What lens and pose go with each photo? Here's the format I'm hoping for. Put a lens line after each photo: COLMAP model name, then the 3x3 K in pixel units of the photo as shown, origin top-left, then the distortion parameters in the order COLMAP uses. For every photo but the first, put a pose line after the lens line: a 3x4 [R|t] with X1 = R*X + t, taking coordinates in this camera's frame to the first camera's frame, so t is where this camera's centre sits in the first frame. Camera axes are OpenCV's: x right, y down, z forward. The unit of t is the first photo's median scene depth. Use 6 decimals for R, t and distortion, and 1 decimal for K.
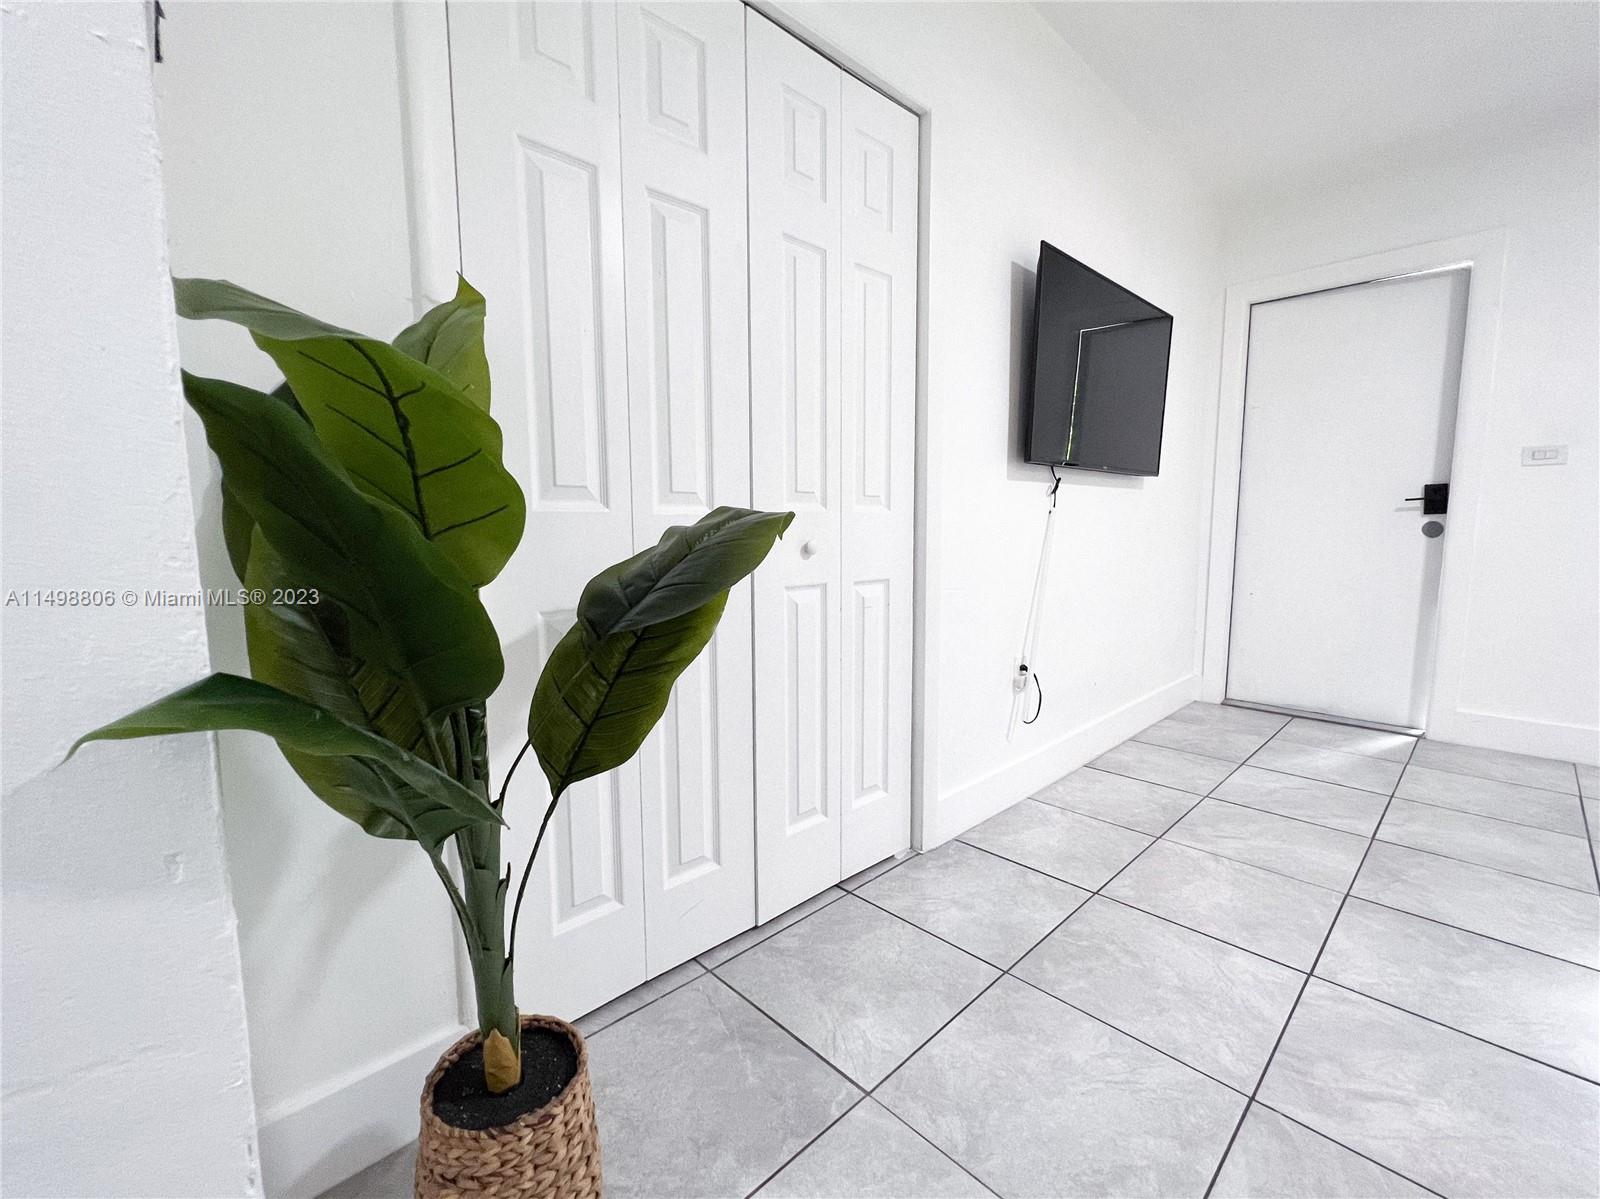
lens RADIAL K [[689.5, 0, 801.3], [0, 689.5, 596.0], [0, 0, 1]] dist [0.001650, 0.000303]
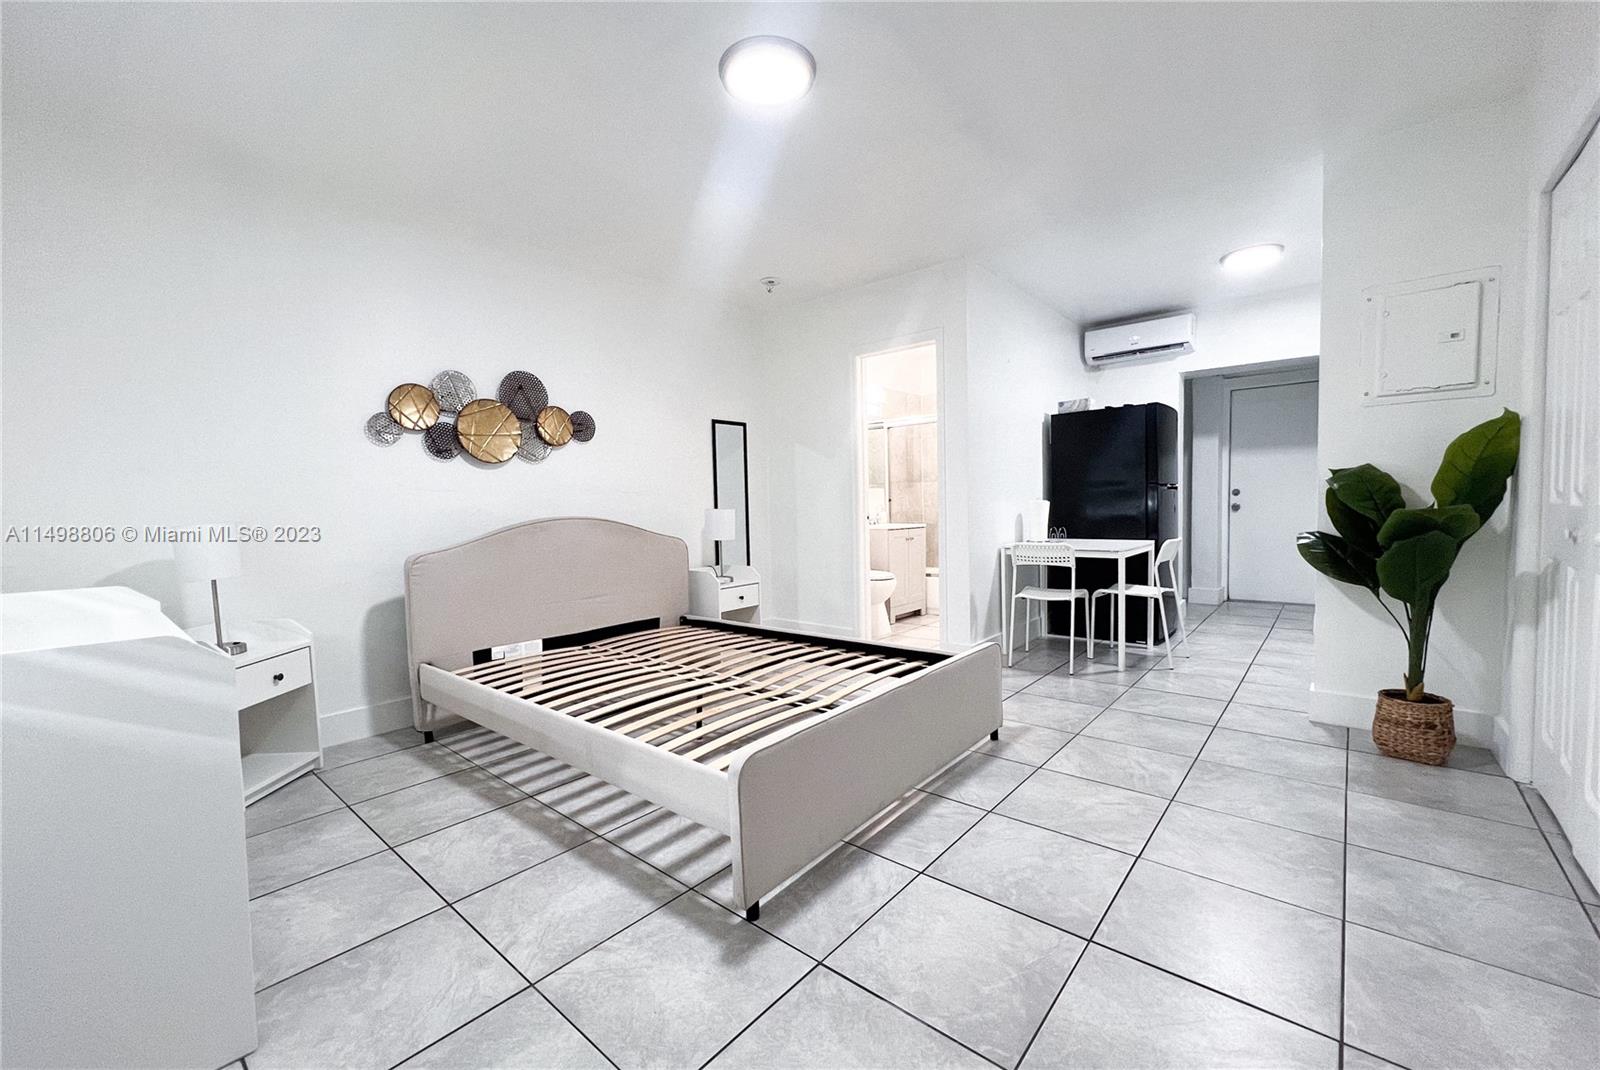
lens RADIAL K [[640.2, 0, 798.6], [0, 640.2, 540.9], [0, 0, 1]] dist [-0.001202, -0.000256]
pose [[-0.995324, 0.036046, -0.089618, 1.471837], [0.020996, 0.986316, 0.163523, -0.284539], [0.094286, 0.160876, -0.982461, 2.045269]]
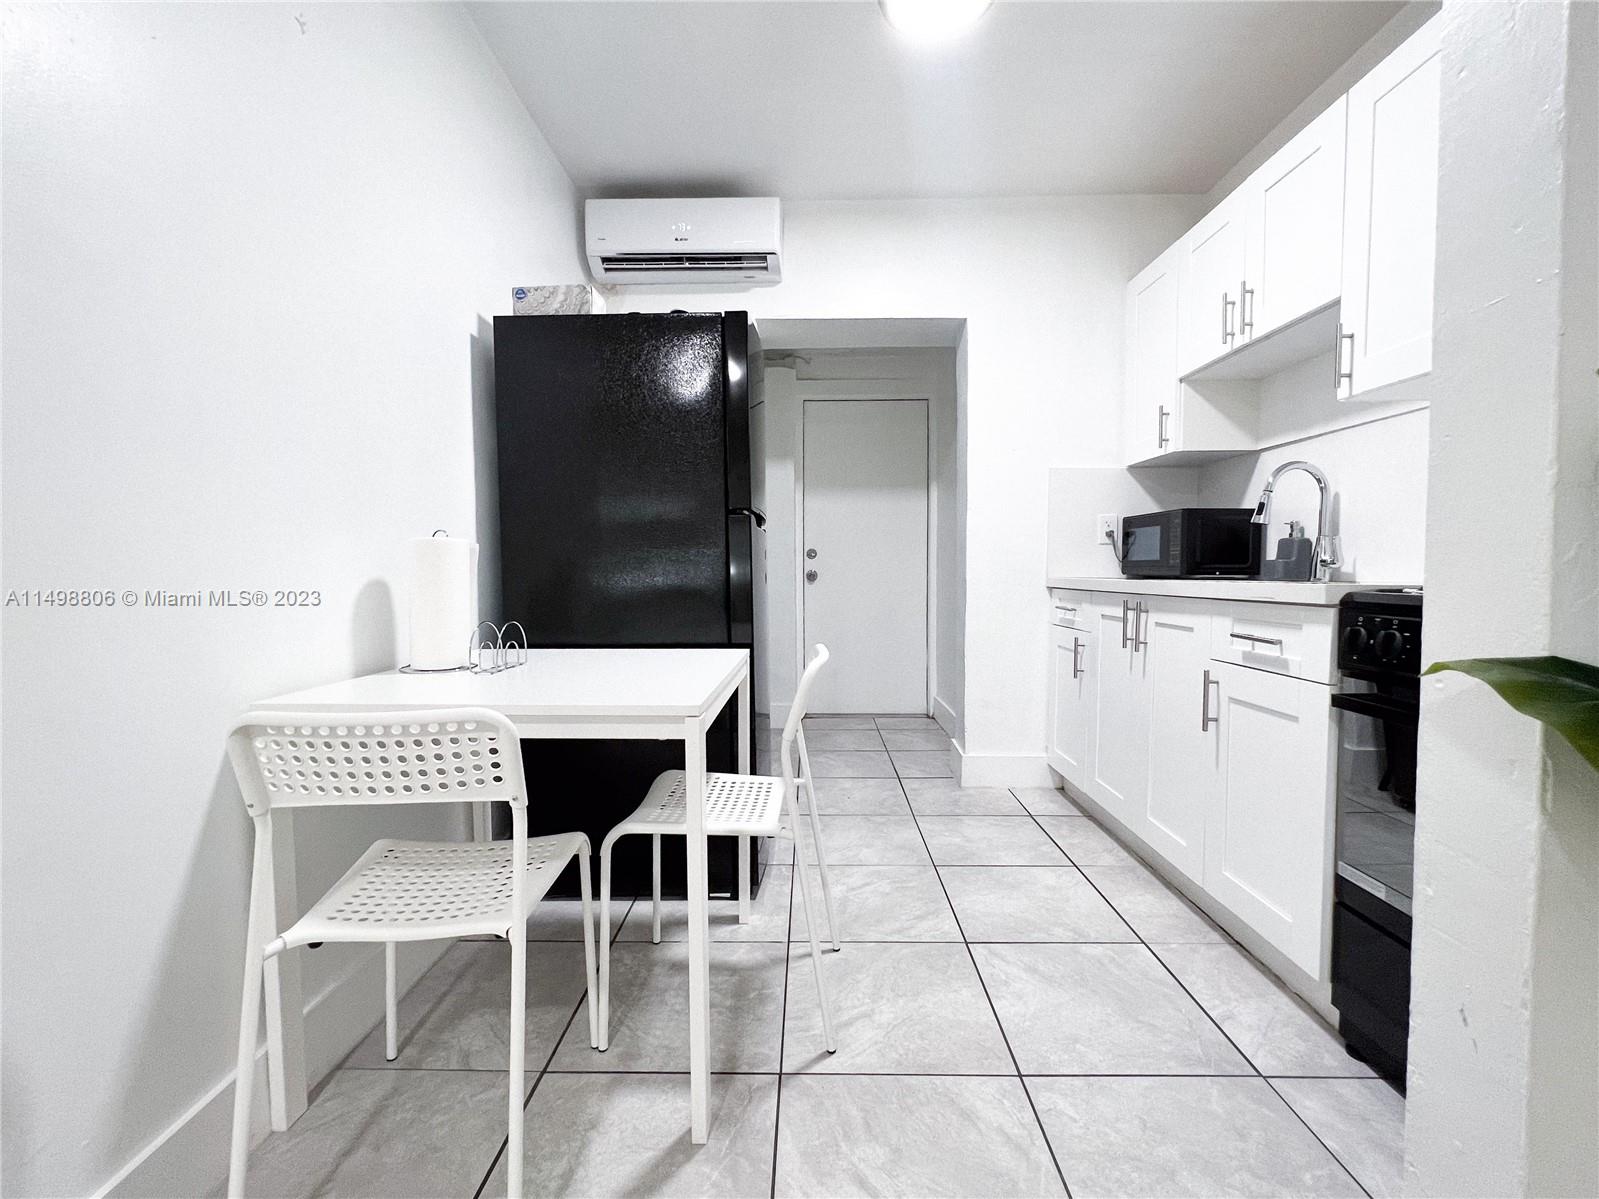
lens RADIAL K [[681.2, 0, 798.2], [0, 681.2, 597.7], [0, 0, 1]] dist [-0.001220, 0.000269]
pose [[-0.708827, 0.039196, -0.704293, 0.410558], [-0.065569, 0.990471, 0.121113, -0.026653], [0.702329, 0.132028, -0.699502, 0.261650]]
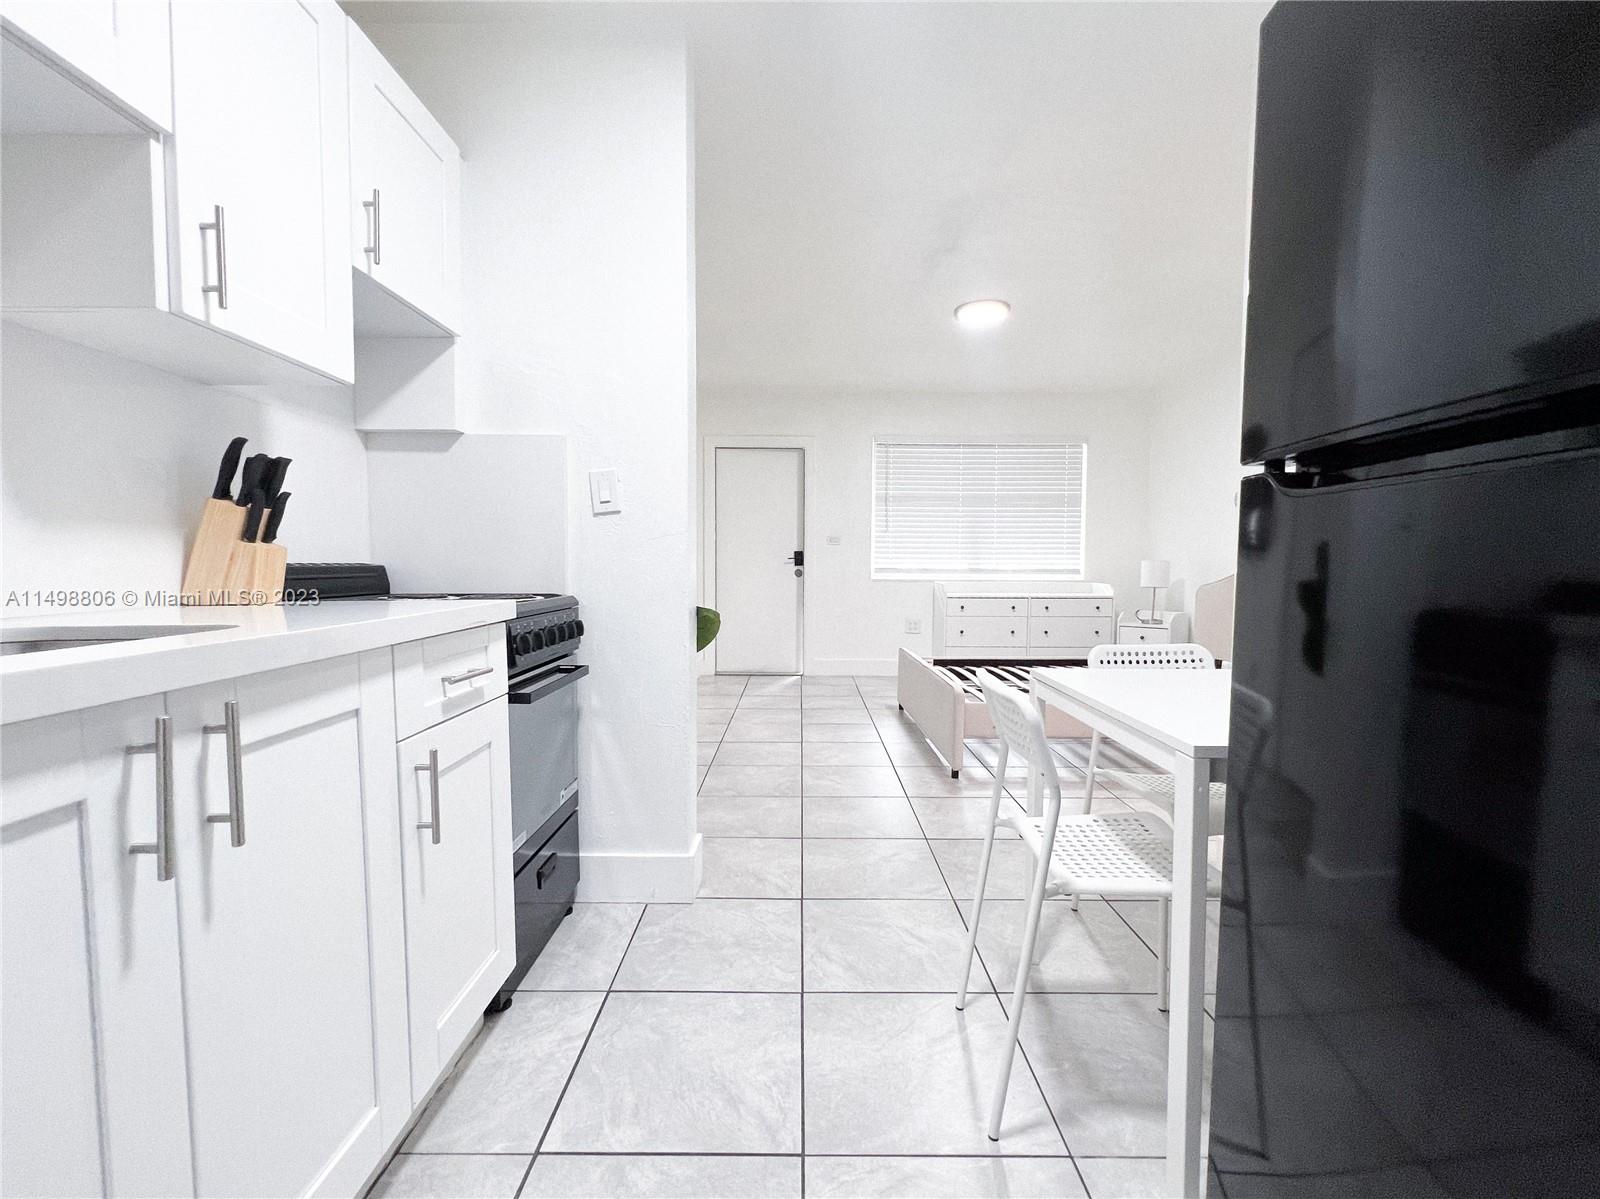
lens RADIAL K [[691.7, 0, 795.1], [0, 691.7, 604.8], [0, 0, 1]] dist [0.000176, 0.000031]
pose [[0.699681, -0.035091, 0.713594, -1.132095], [0.069685, 0.997383, -0.019280, 0.071593], [-0.711049, 0.063216, 0.700295, -0.853397]]
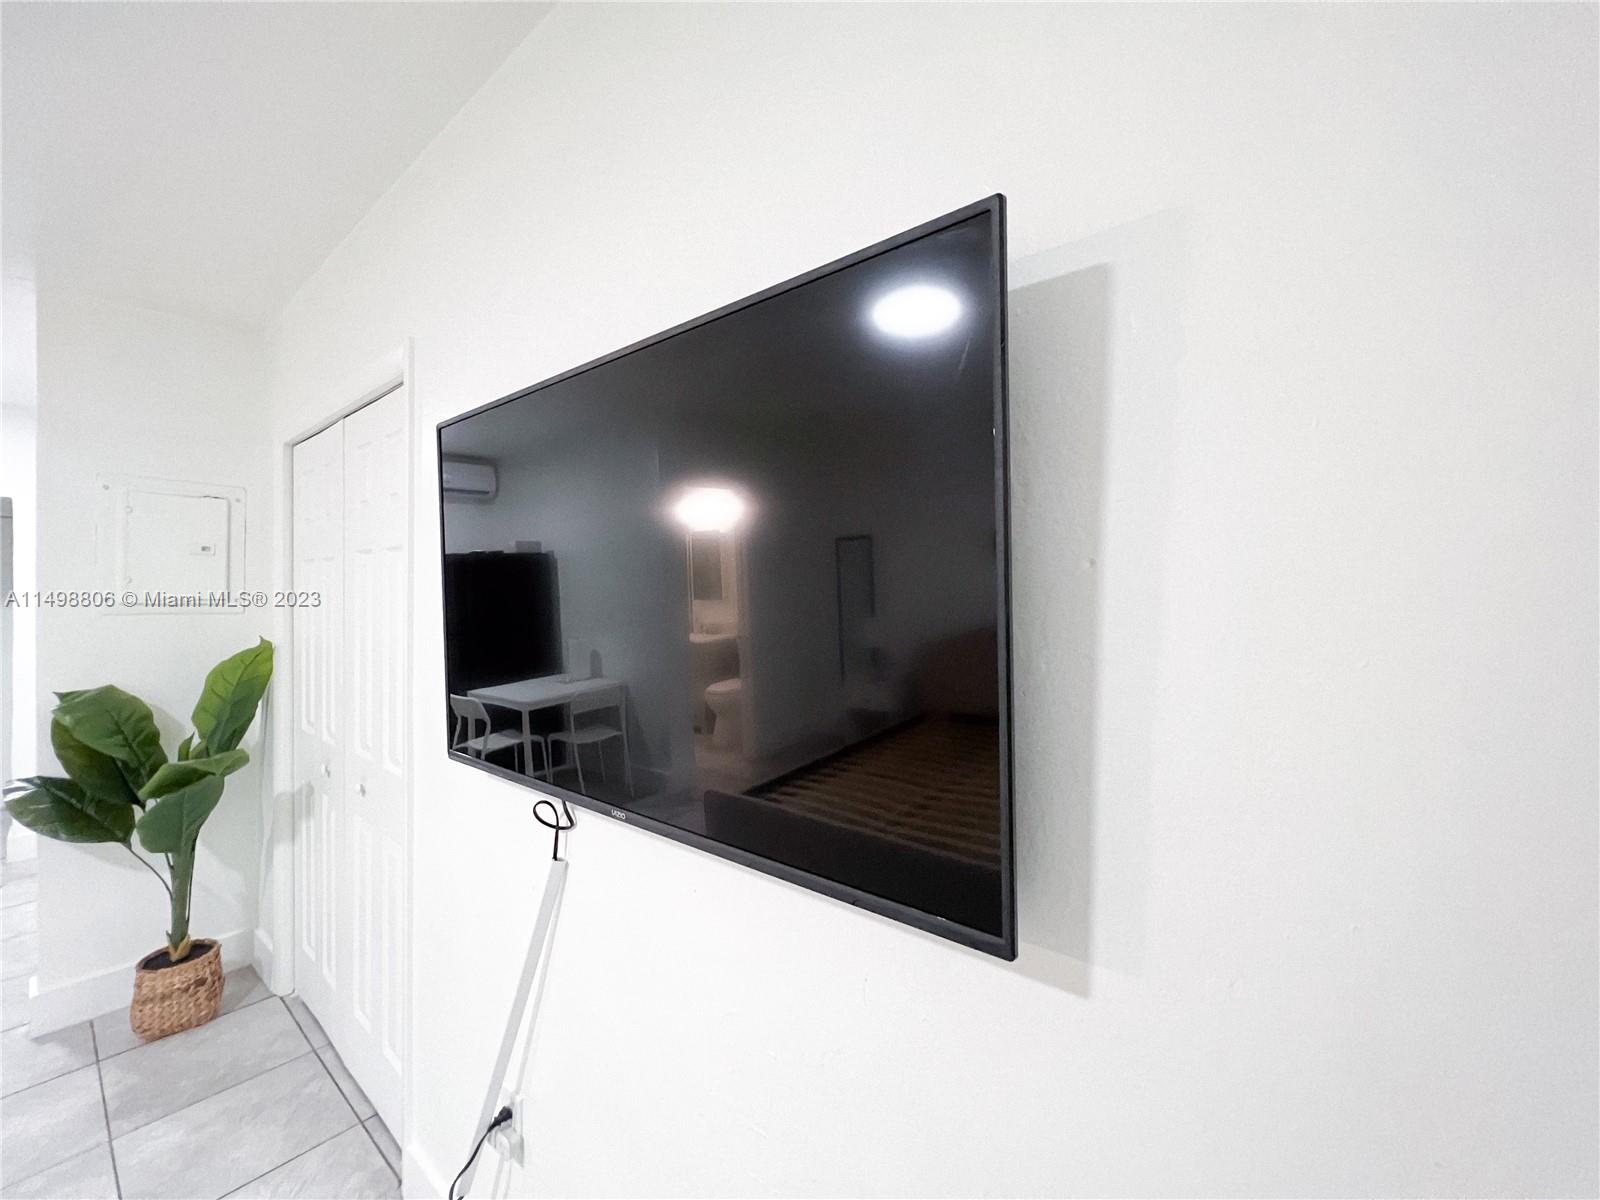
lens RADIAL K [[644.7, 0, 796.1], [0, 644.7, 596.8], [0, 0, 1]] dist [-0.000605, 0.000117]
pose [[0.112807, 0.002539, -0.993614, 1.369491], [-0.104979, 0.994430, -0.009378, -0.529645], [0.988056, 0.105367, 0.112445, 1.771753]]
